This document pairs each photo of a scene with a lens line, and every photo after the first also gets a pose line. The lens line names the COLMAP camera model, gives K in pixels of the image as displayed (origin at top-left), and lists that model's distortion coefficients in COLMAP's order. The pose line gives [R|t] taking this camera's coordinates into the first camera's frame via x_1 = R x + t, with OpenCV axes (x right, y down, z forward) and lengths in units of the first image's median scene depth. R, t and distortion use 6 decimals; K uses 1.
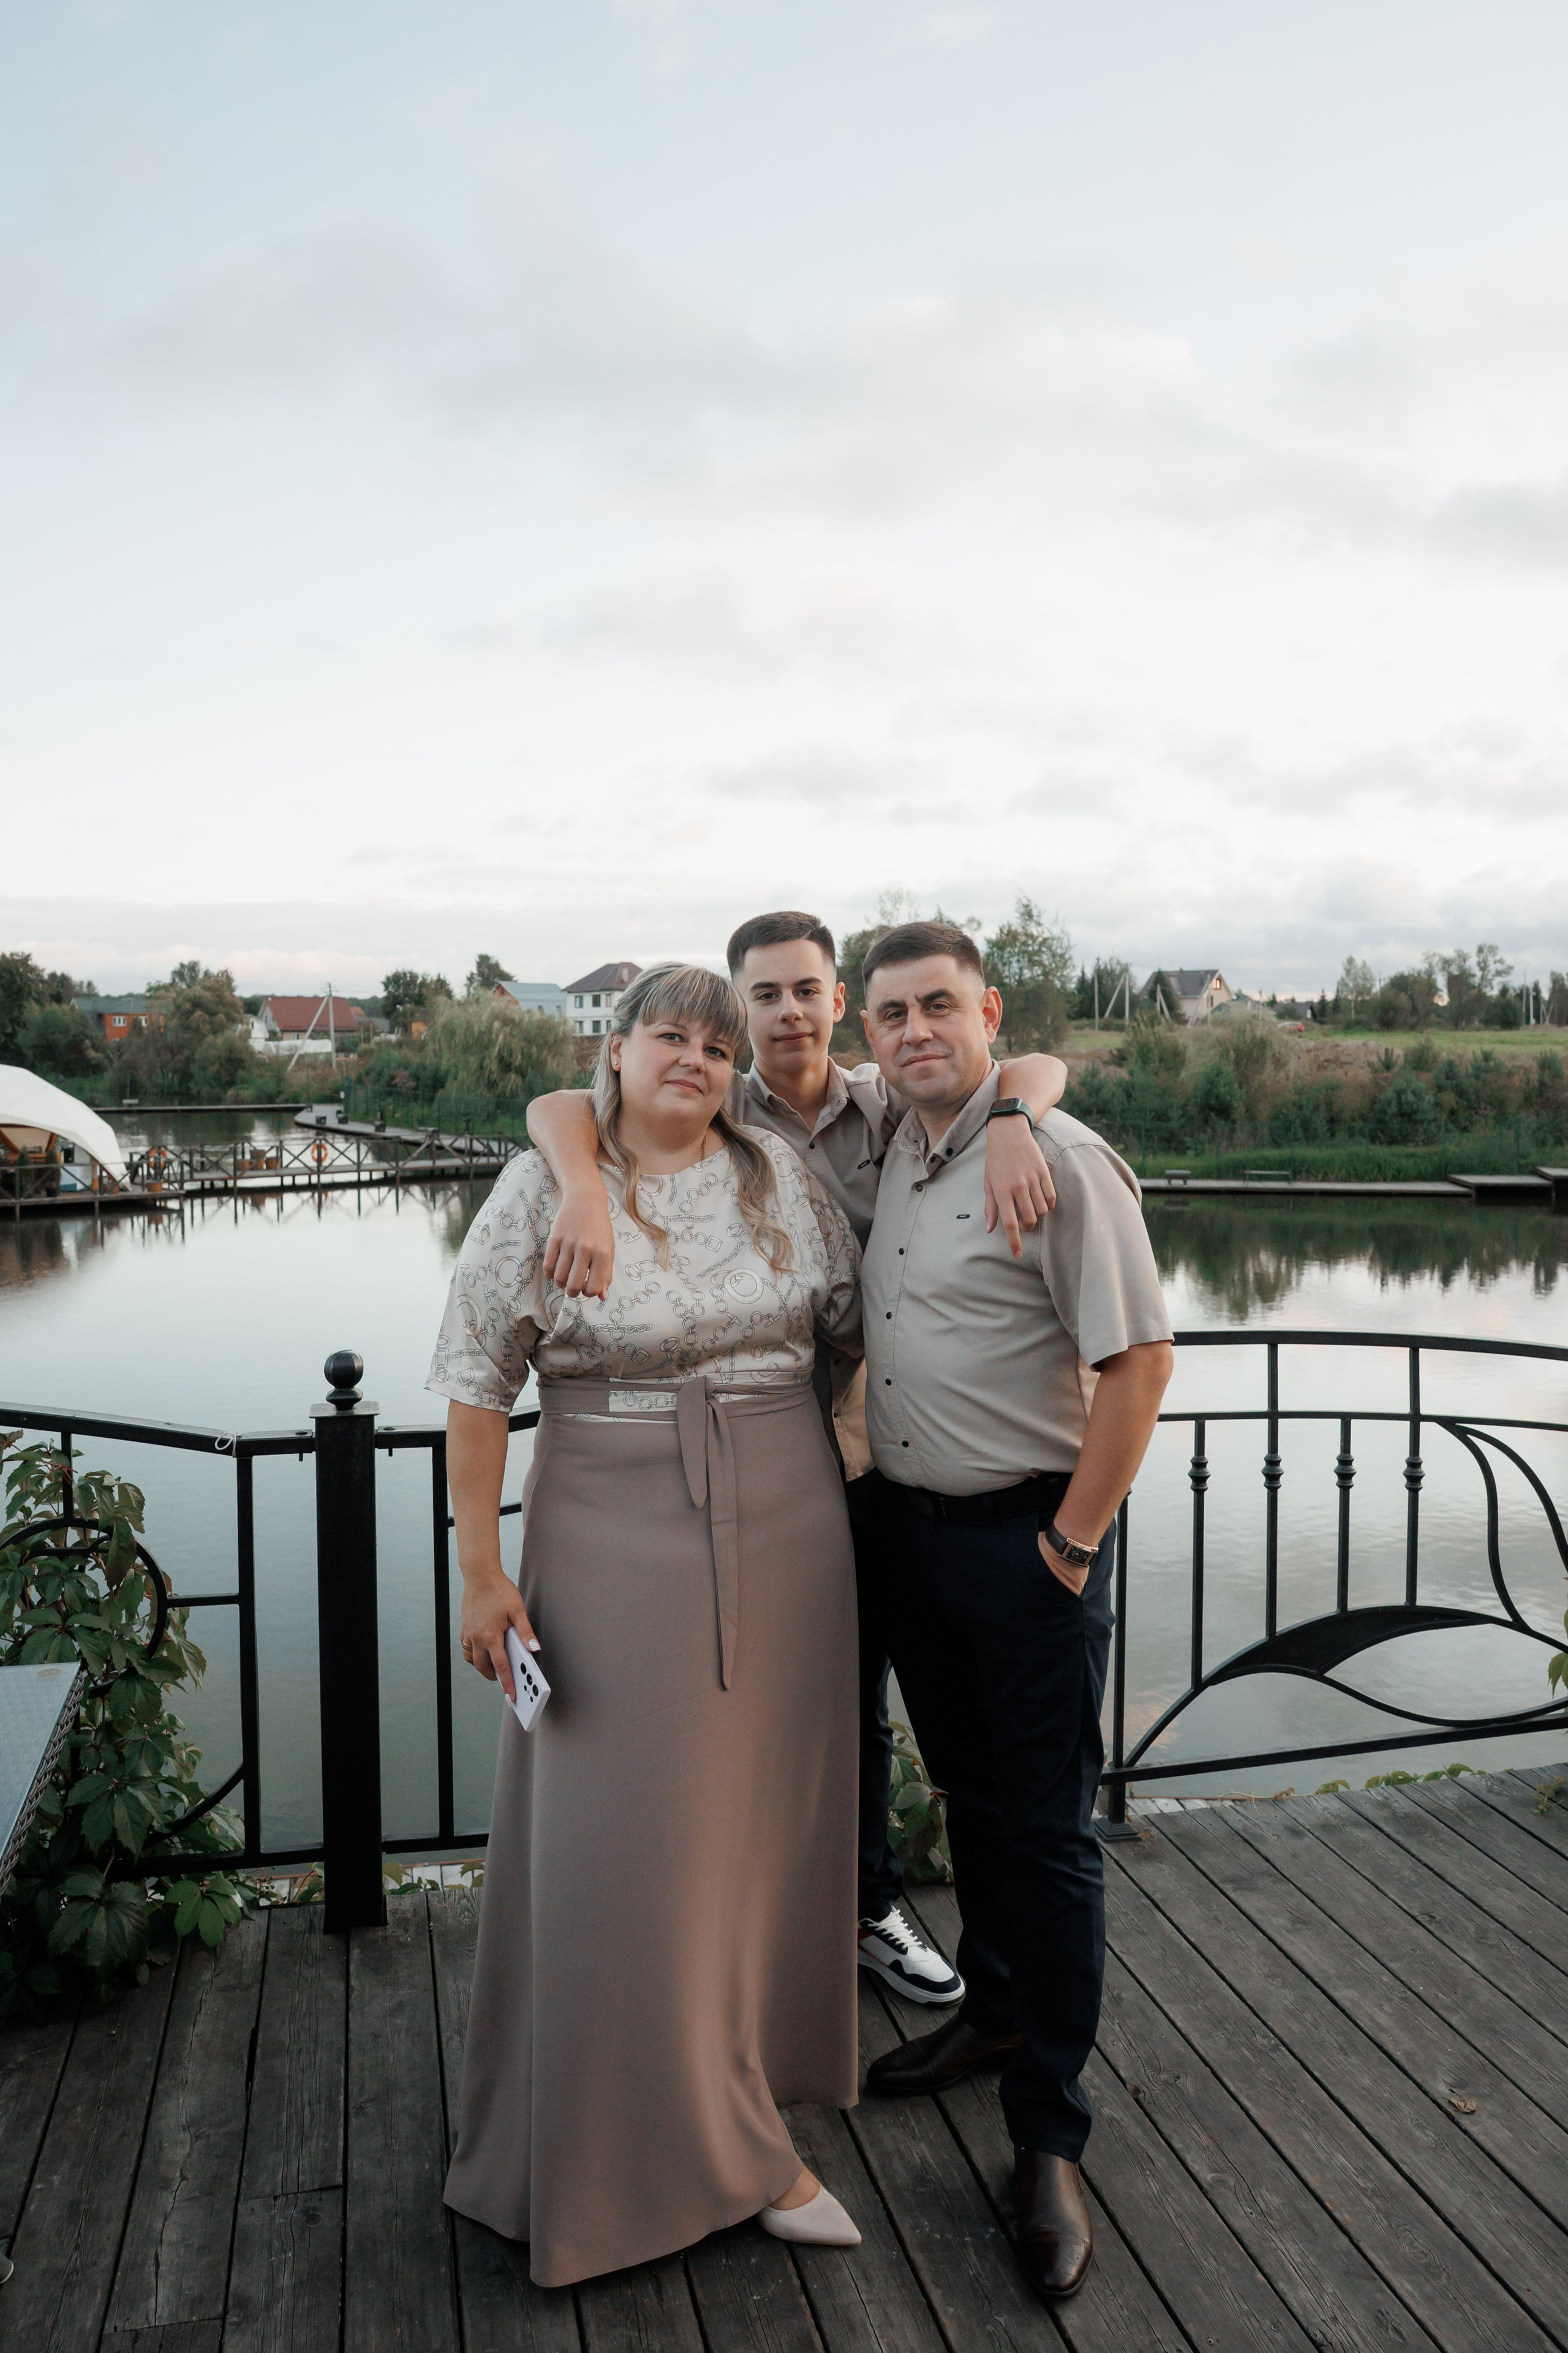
lens RADIAL K [[1769.5, 0, 784.0], [0, 1769.5, 1176.5], [0, 0, 1]] dist [-0.399969, -0.000384]
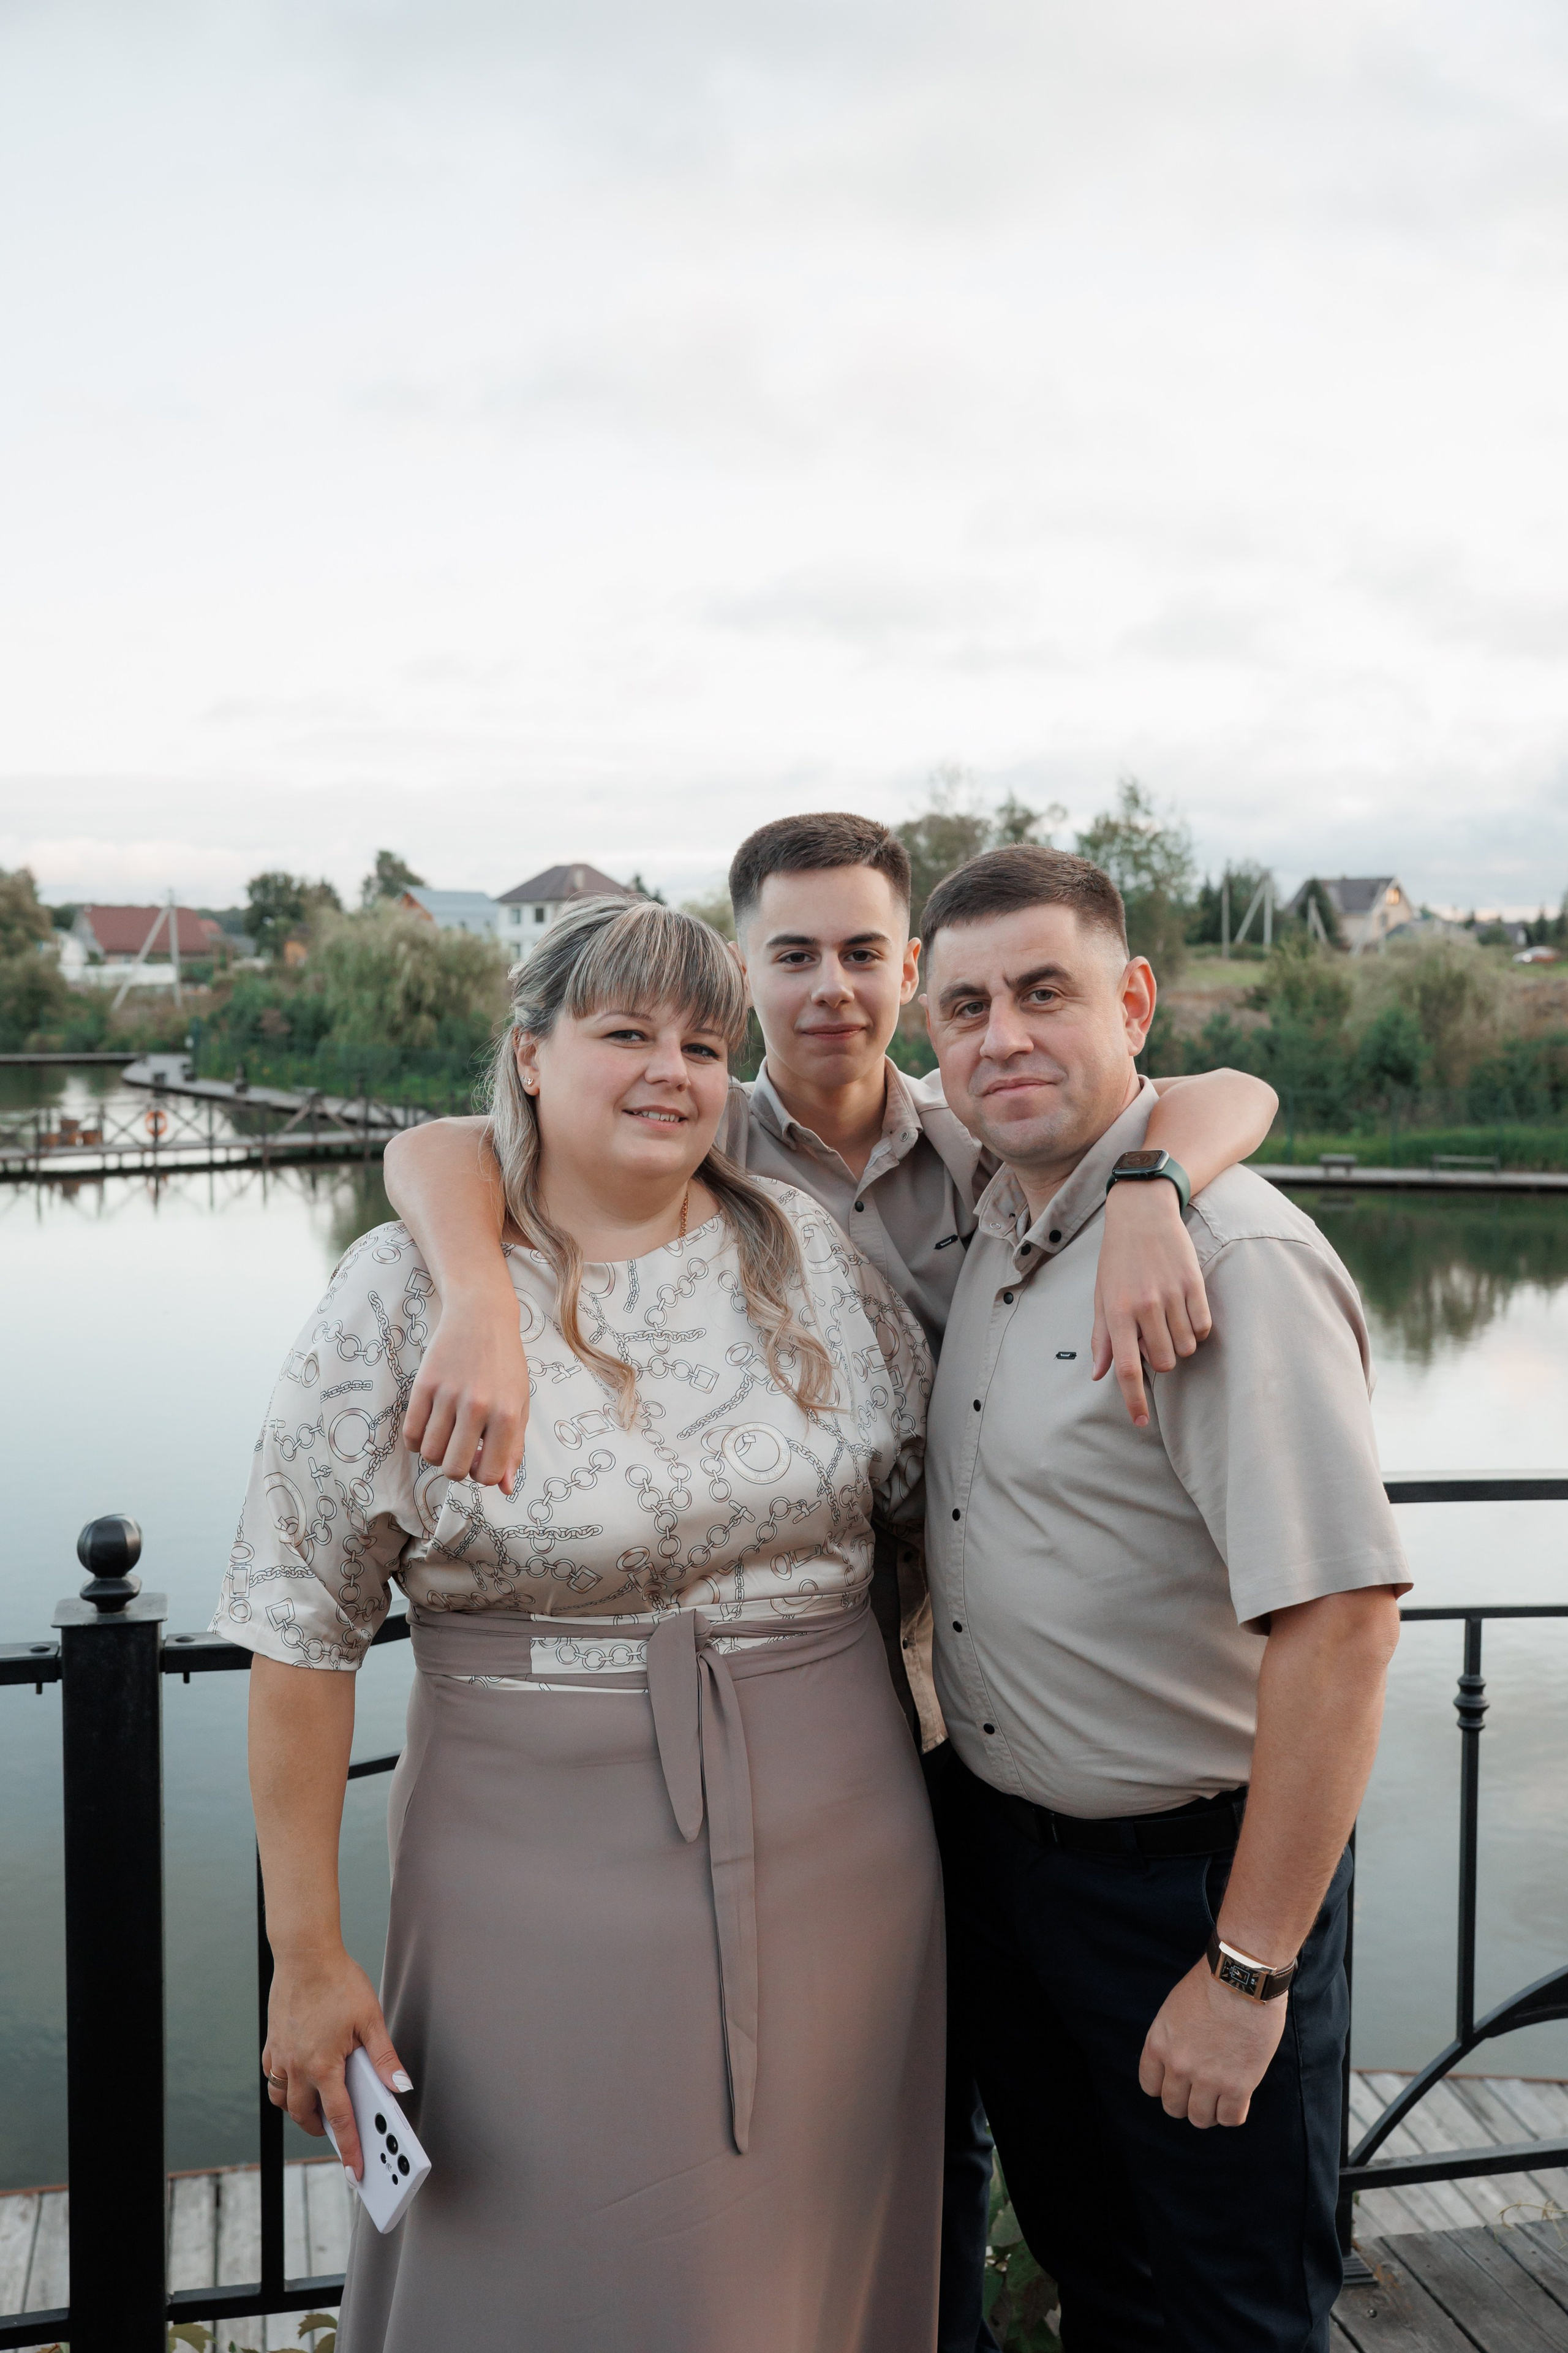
lens RADIAL K [[2091.4, 0, 784.0], [0, 2091.4, 1176.5], [0, 0, 1]] dist [-0.229573, 0.003294]
pose [[0.999986, 0.004519, 0.002829, -0.007190], [-0.004616, 0.999362, 0.035414, -0.023261], [-0.002668, -0.035426, 0.999369, 0.134649]]
